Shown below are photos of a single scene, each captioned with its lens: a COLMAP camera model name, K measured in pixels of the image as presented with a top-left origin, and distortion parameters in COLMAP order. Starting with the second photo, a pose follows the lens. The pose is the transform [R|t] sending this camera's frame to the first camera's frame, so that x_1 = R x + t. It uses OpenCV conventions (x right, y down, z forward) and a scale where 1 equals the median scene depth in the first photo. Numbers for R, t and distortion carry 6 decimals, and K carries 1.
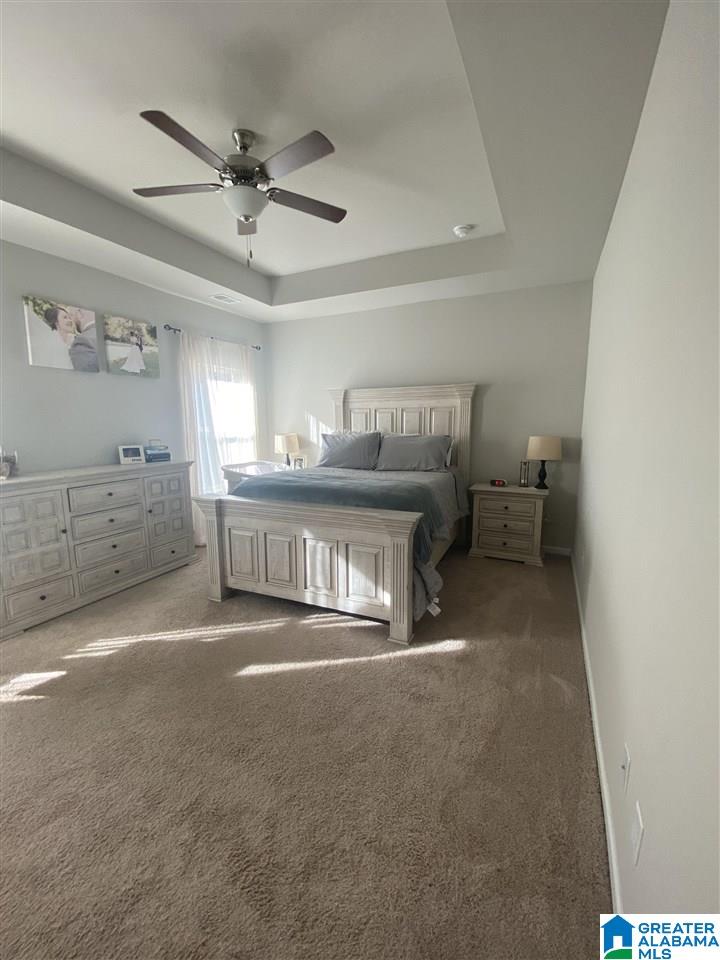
lens RADIAL K [[395.2, 0, 359.2], [0, 395.2, 486.7], [0, 0, 1]] dist [0.032893, -0.031423]
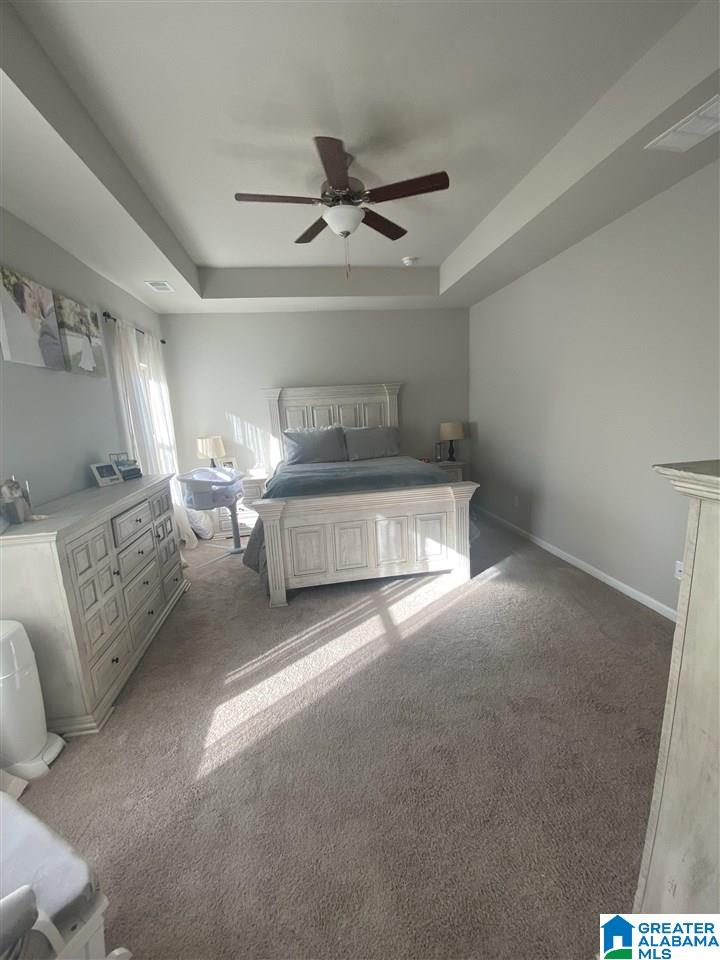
lens RADIAL K [[395.2, 0, 359.2], [0, 395.2, 486.7], [0, 0, 1]] dist [0.032893, -0.031423]
pose [[0.827420, -0.145620, 0.542375, -0.597425], [0.141473, 0.988697, 0.049627, -0.023102], [-0.543472, 0.035669, 0.838669, 0.056411]]
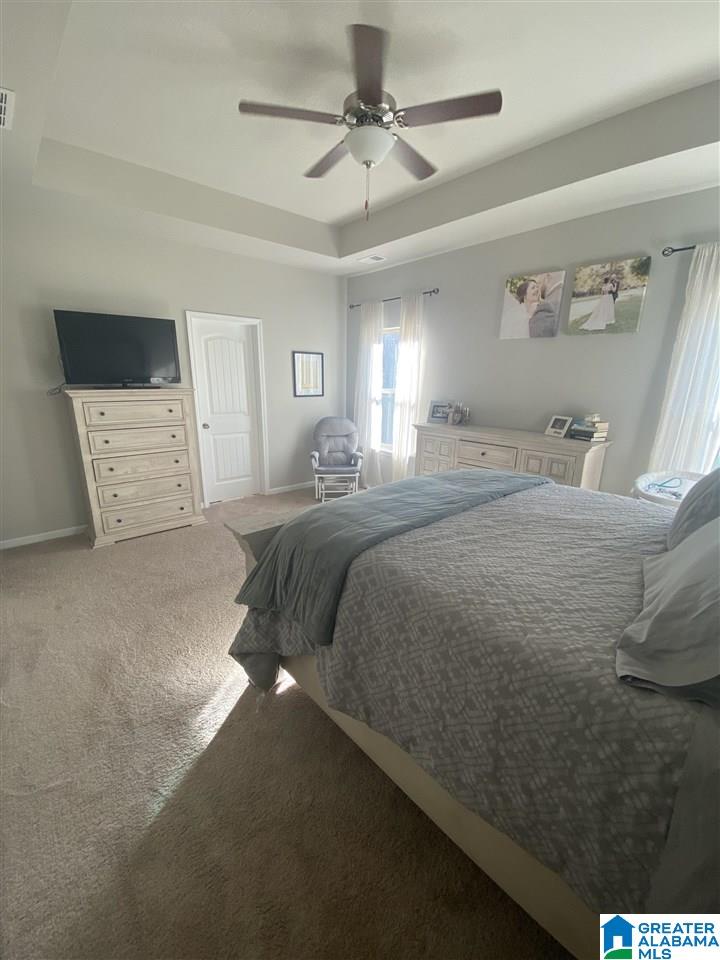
lens RADIAL K [[395.2, 0, 359.2], [0, 395.2, 486.7], [0, 0, 1]] dist [0.032893, -0.031423]
pose [[-0.386951, 0.242027, -0.889771, 0.454162], [-0.172689, 0.928846, 0.327756, -0.174317], [0.905786, 0.280479, -0.317622, 0.930068]]
